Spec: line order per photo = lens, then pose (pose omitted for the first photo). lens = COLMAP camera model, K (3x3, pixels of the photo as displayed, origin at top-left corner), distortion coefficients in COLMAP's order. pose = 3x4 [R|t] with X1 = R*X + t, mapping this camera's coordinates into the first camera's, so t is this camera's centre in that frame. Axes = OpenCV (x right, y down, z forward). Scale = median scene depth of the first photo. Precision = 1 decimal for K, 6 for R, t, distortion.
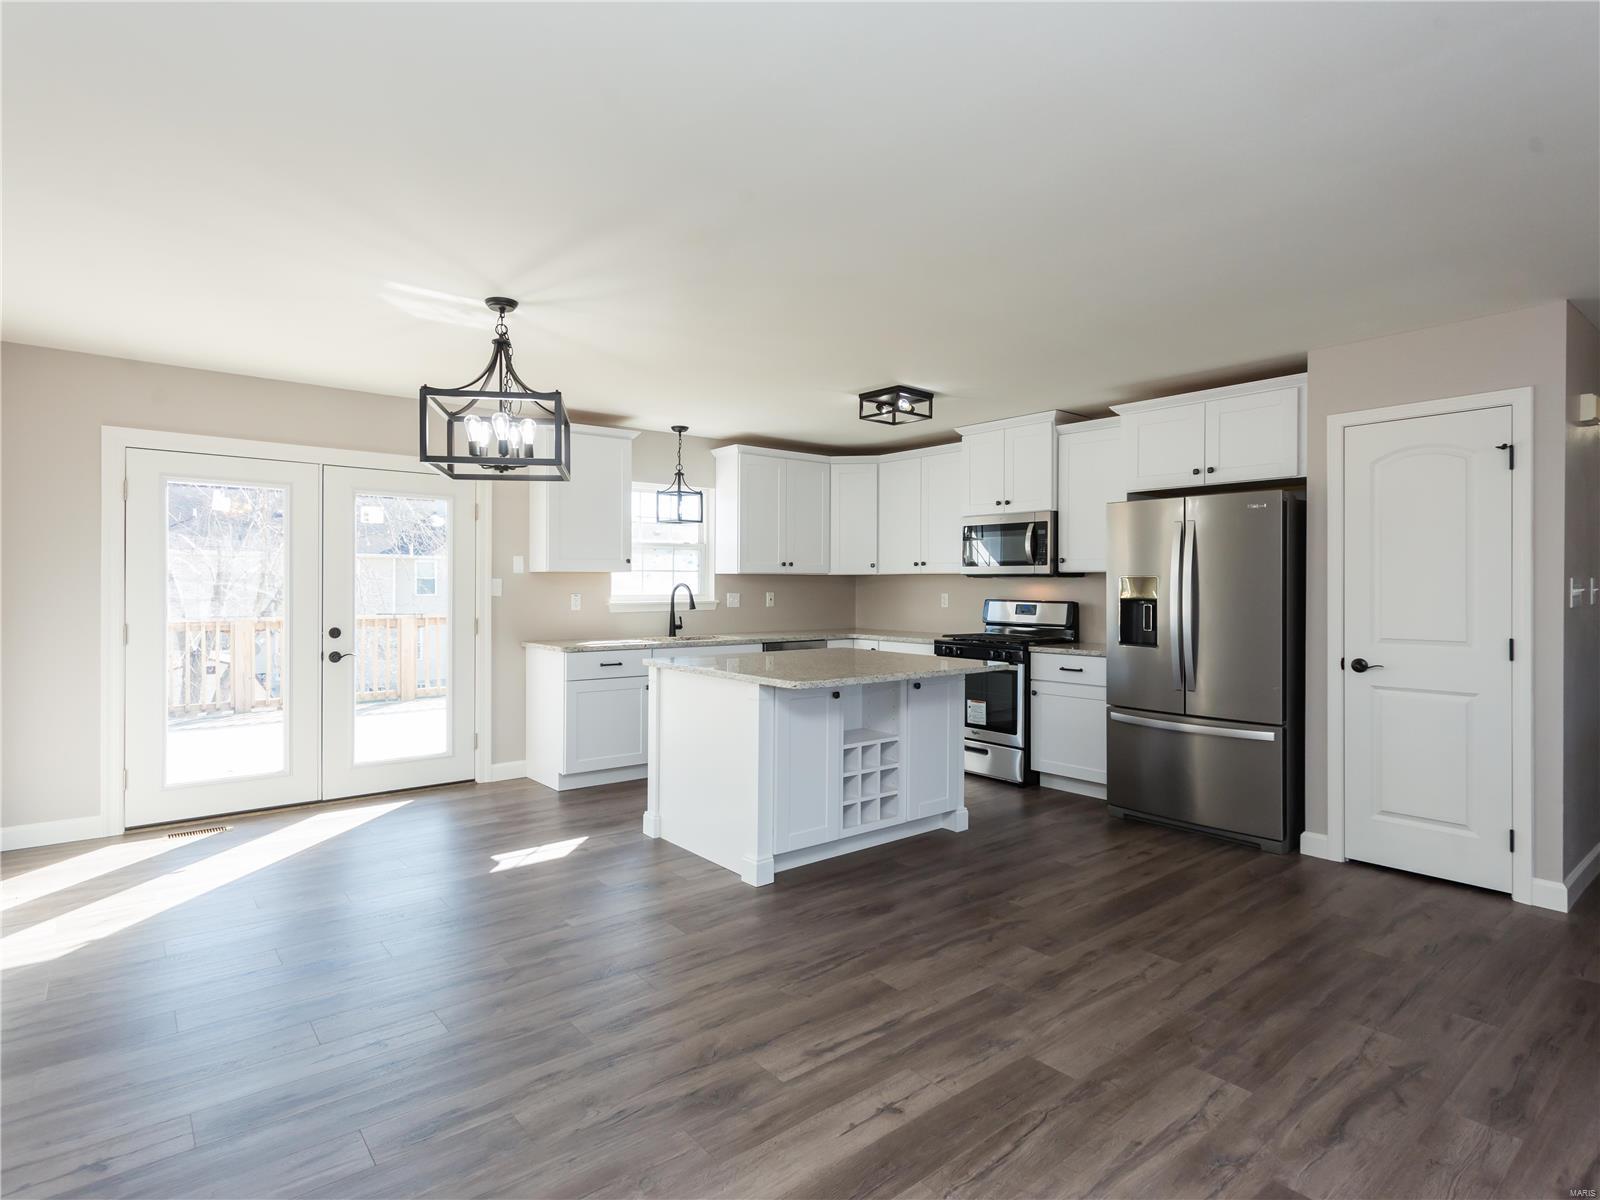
lens RADIAL K [[843.2, 0, 790.4], [0, 843.2, 589.0], [0, 0, 1]] dist [-0.001389, 0.006673]
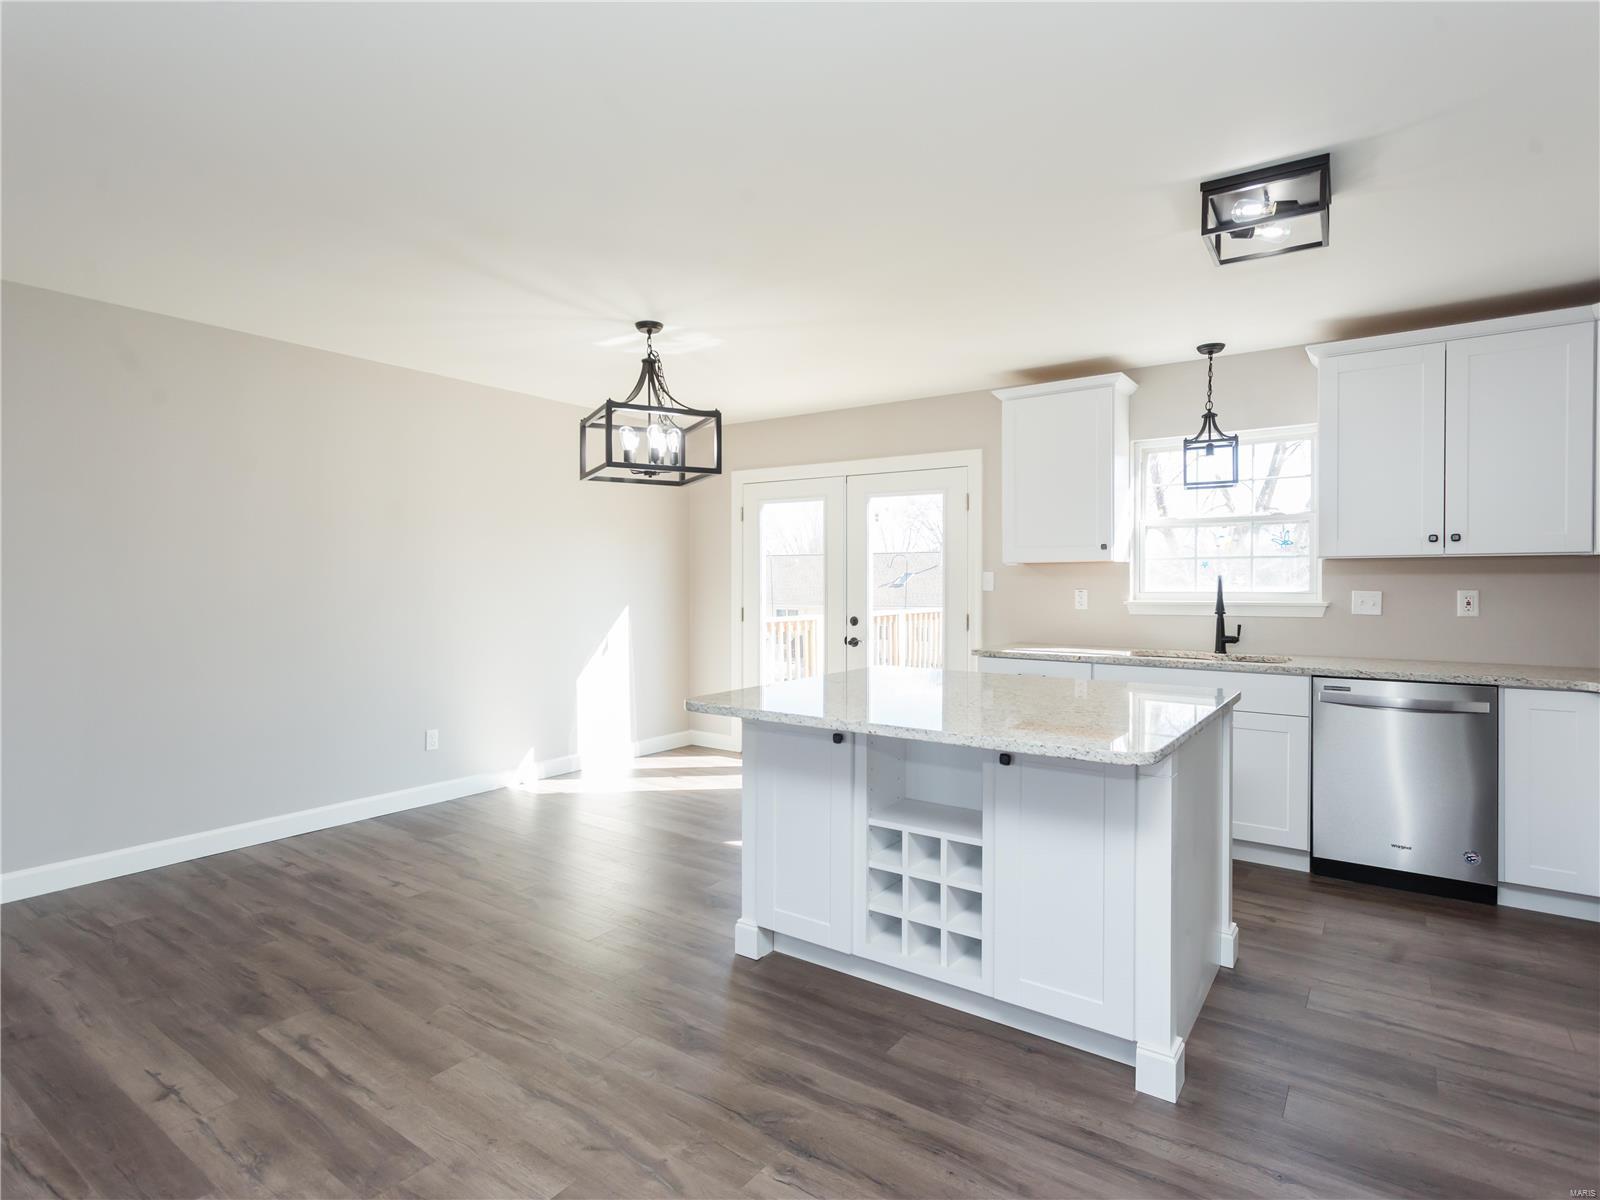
lens RADIAL K [[843.2, 0, 790.4], [0, 843.2, 589.0], [0, 0, 1]] dist [-0.001389, 0.006673]
pose [[0.261764, 0.006499, -0.965110, 0.531480], [-0.003306, 0.999977, 0.005838, 0.001664], [0.965126, 0.001663, 0.261779, 0.599329]]
